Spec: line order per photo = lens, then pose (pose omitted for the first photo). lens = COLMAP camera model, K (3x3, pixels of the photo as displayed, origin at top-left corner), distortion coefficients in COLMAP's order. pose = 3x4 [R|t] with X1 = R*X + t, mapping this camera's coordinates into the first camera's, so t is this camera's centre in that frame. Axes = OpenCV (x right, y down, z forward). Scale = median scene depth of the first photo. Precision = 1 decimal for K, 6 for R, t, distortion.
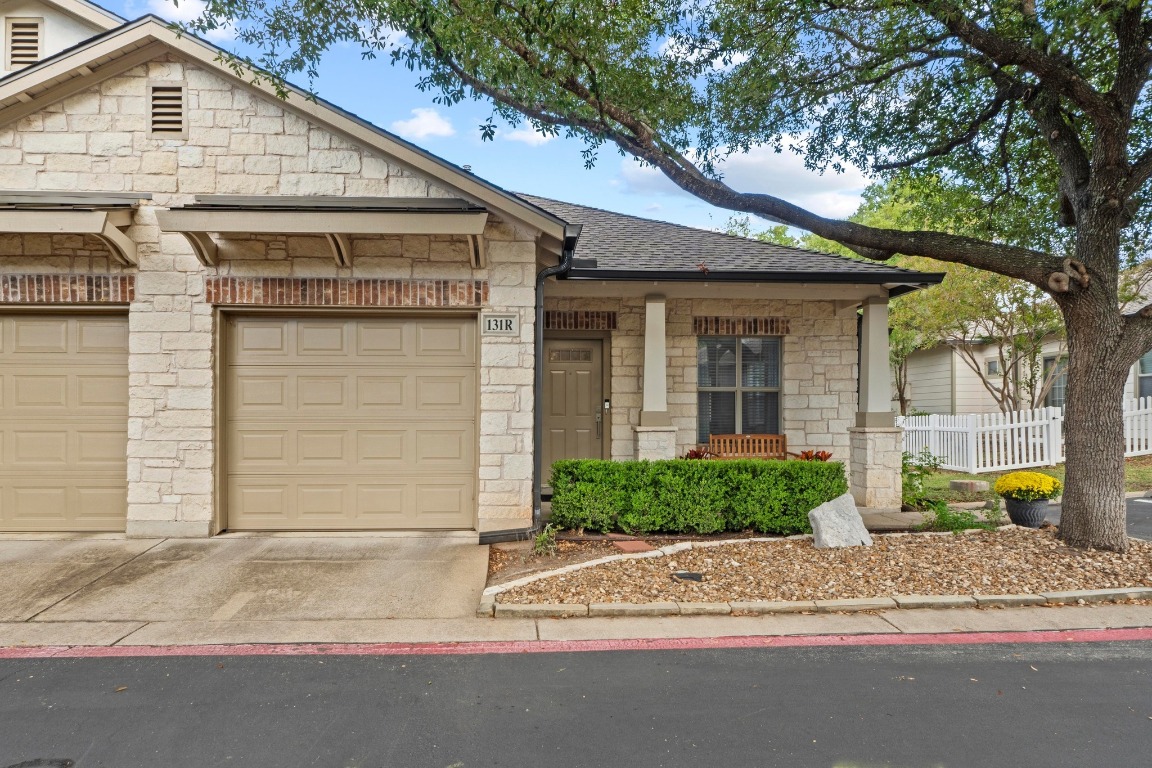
lens RADIAL K [[679.5, 0, 574.9], [0, 679.5, 420.4], [0, 0, 1]] dist [0.002532, -0.004164]
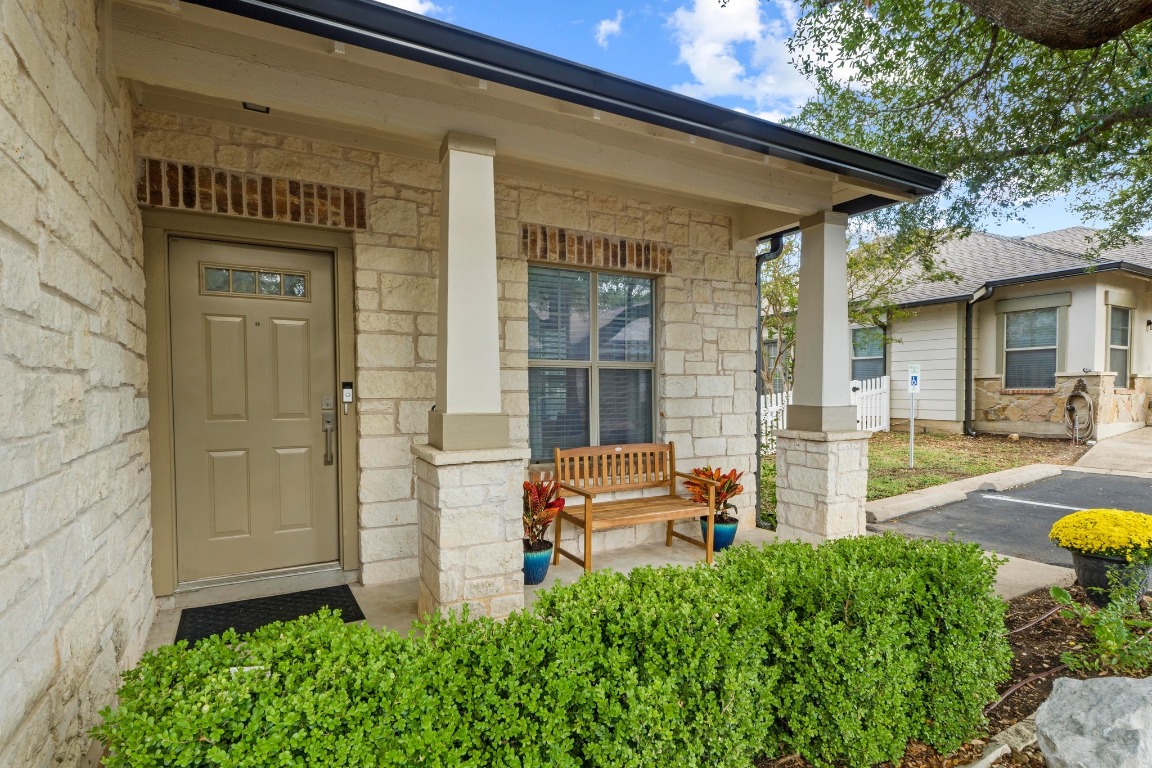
lens RADIAL K [[579.3, 0, 569.0], [0, 579.3, 416.9], [0, 0, 1]] dist [-0.003011, 0.000507]
pose [[0.906730, -0.023434, 0.421061, 0.024944], [0.006645, 0.999125, 0.041297, -0.032723], [-0.421660, -0.034648, 0.906092, 0.831792]]
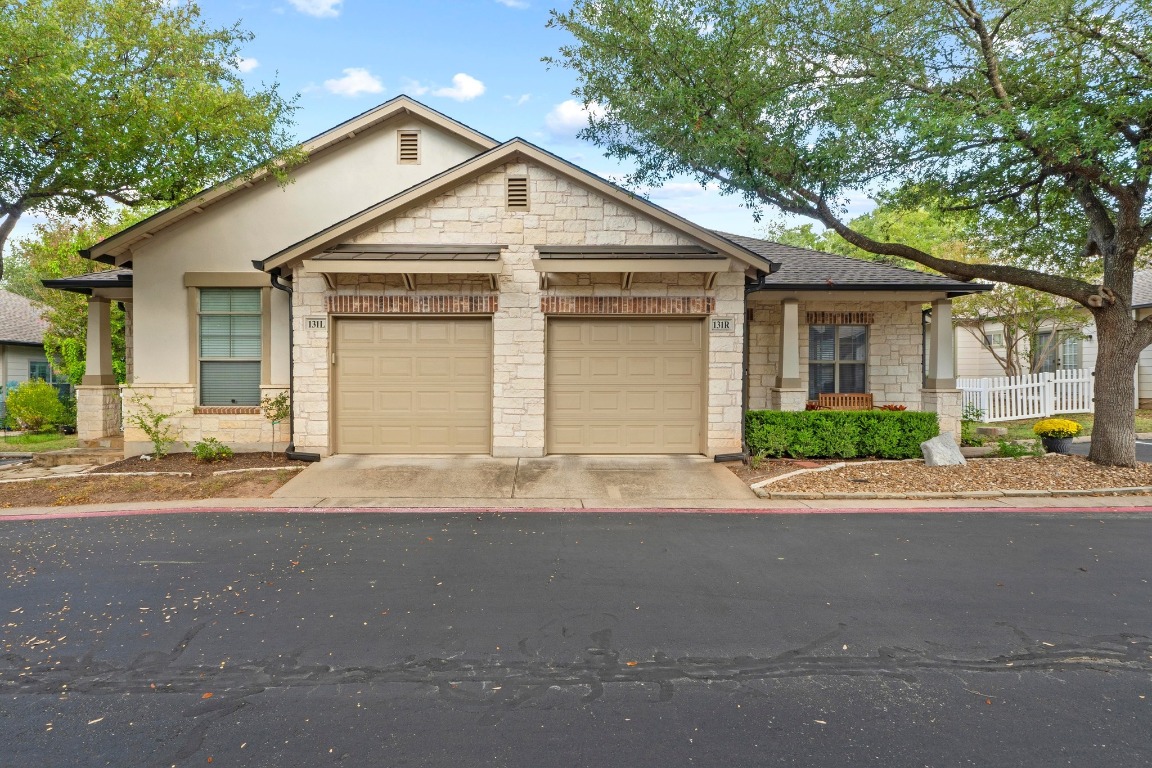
lens RADIAL K [[579.3, 0, 569.2], [0, 579.3, 384.8], [0, 0, 1]] dist [-0.003011, 0.000507]
pose [[0.999135, 0.000828, -0.041581, -0.398502], [-0.000455, 0.999960, 0.008978, -0.012680], [0.041587, -0.008951, 0.999095, -0.355223]]
